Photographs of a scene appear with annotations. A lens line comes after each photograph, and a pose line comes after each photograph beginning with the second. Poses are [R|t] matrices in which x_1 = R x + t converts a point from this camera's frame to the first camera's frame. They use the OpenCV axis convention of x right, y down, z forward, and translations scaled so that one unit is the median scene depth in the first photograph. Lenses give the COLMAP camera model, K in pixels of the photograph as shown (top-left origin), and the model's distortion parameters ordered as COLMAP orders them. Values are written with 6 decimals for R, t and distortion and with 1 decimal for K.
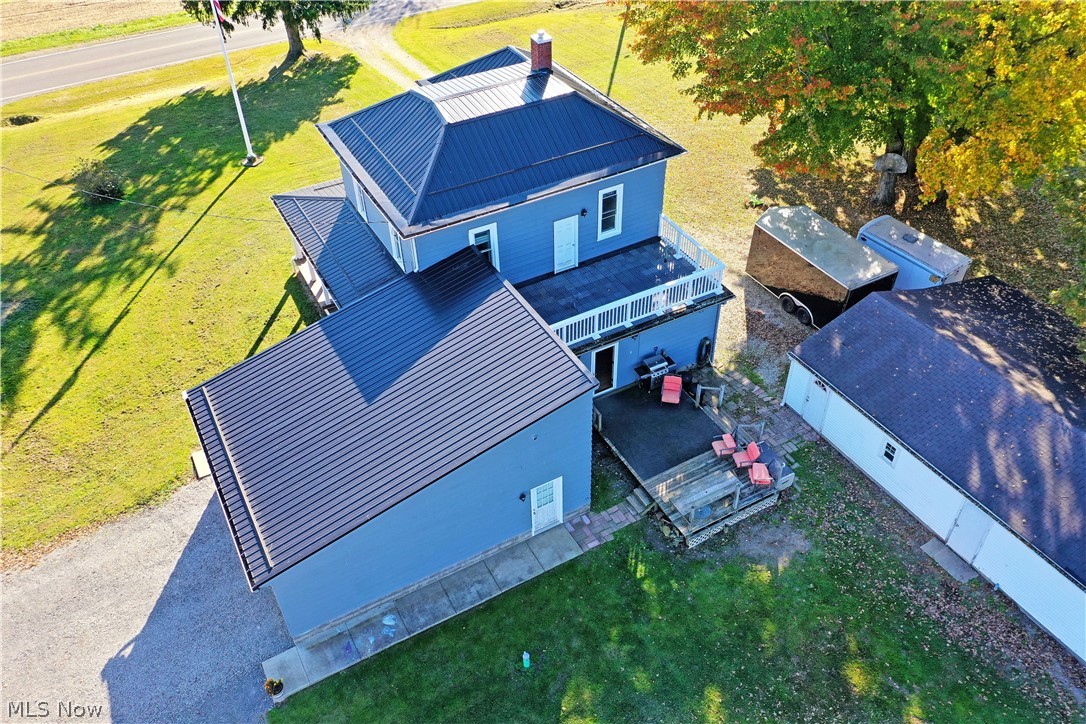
lens RADIAL K [[861.9, 0, 545.4], [0, 861.9, 364.4], [0, 0, 1]] dist [0.020987, 0.004979]
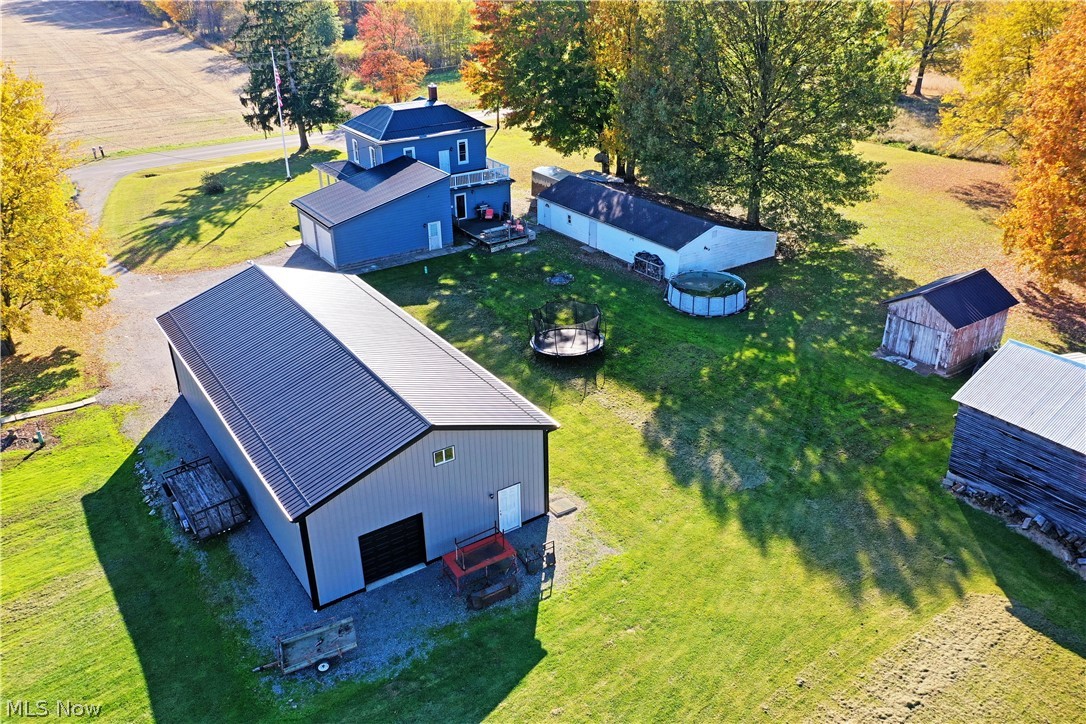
lens RADIAL K [[861.9, 0, 545.4], [0, 861.9, 364.4], [0, 0, 1]] dist [0.020987, 0.004979]
pose [[0.996623, -0.031925, 0.075658, 0.090545], [0.049866, 0.967292, -0.248716, 0.879647], [-0.065243, 0.251649, 0.965617, -1.036631]]
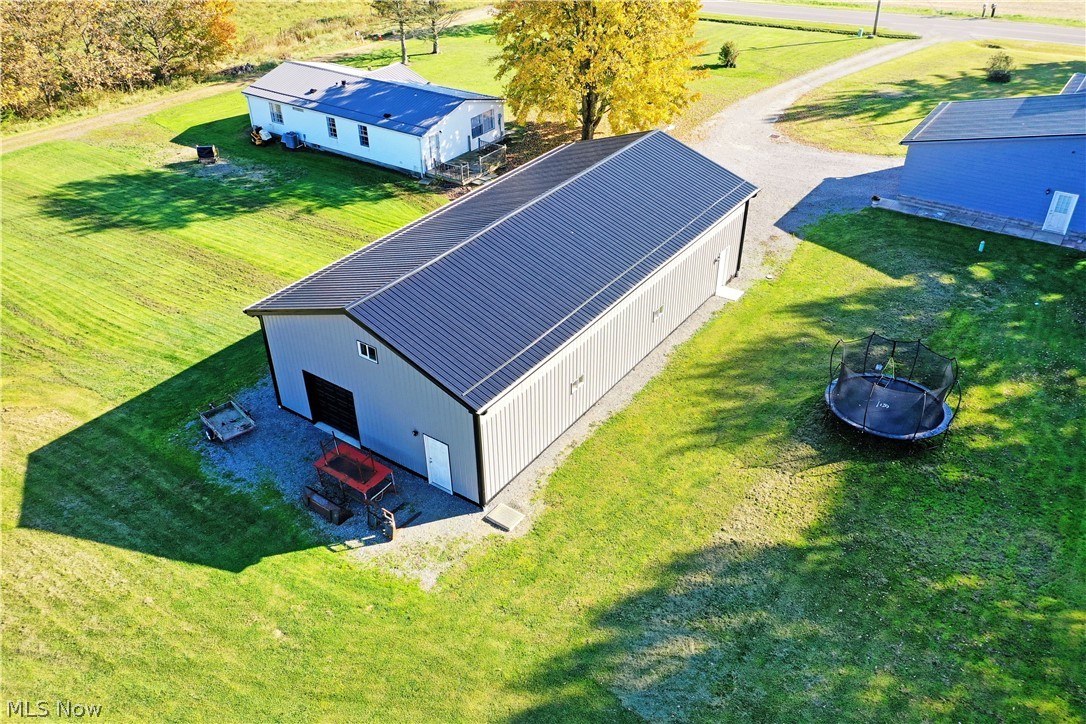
lens RADIAL K [[861.9, 0, 545.4], [0, 861.9, 364.4], [0, 0, 1]] dist [0.020987, 0.004979]
pose [[0.428034, 0.511832, -0.744859, 0.744086], [-0.585756, 0.784748, 0.202637, 0.480408], [0.688242, 0.349570, 0.635708, -0.513723]]
